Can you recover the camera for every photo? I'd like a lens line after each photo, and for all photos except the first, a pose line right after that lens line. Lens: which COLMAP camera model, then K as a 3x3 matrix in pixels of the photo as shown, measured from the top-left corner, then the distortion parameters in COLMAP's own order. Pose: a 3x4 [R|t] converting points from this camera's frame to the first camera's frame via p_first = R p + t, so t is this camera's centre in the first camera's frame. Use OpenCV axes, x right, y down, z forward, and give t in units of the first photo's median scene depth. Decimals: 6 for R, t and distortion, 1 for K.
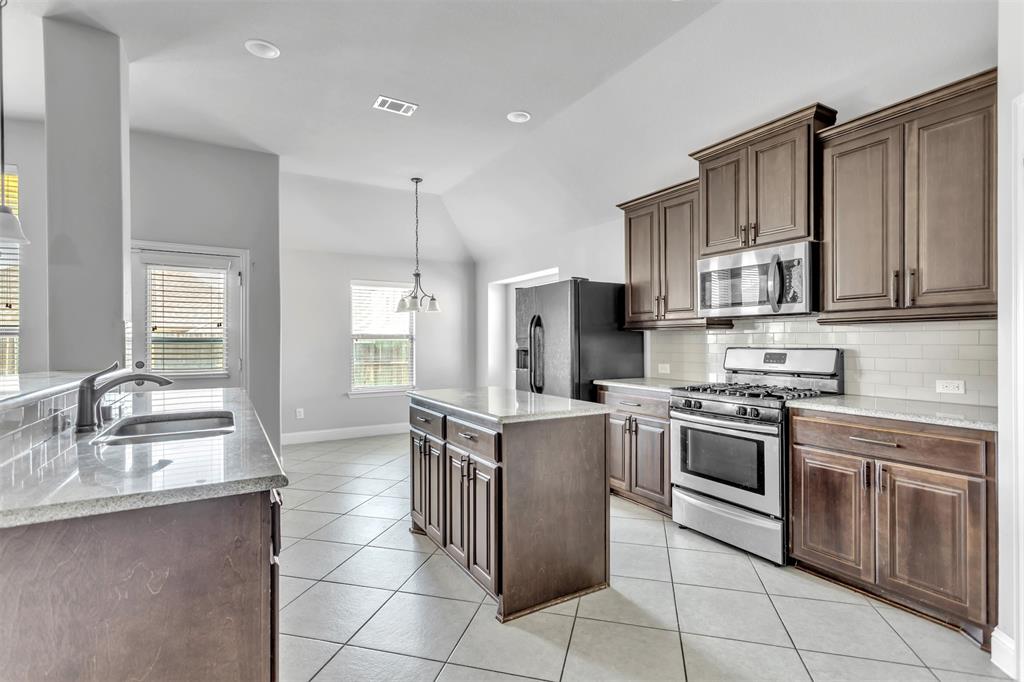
lens RADIAL K [[505.4, 0, 515.3], [0, 505.4, 343.4], [0, 0, 1]] dist [-0.001993, 0.000798]
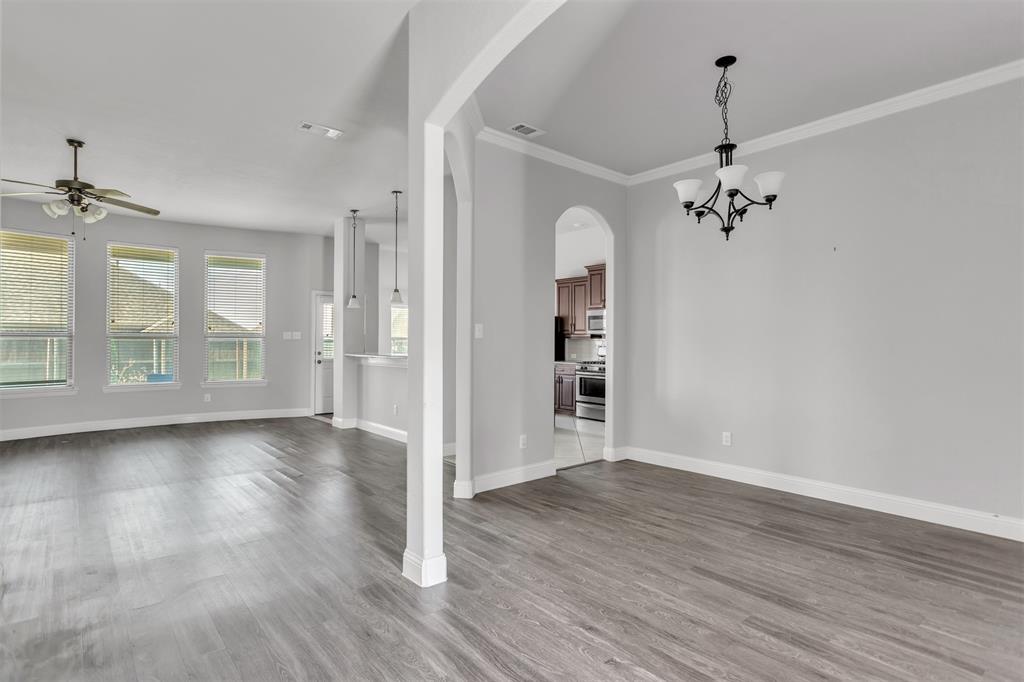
lens RADIAL K [[505.4, 0, 511.4], [0, 505.4, 343.2], [0, 0, 1]] dist [-0.001993, 0.000798]
pose [[0.987987, 0.006357, 0.154408, -0.371459], [-0.006677, 0.999976, 0.001556, -0.007412], [-0.154394, -0.002569, 0.988006, -1.338153]]
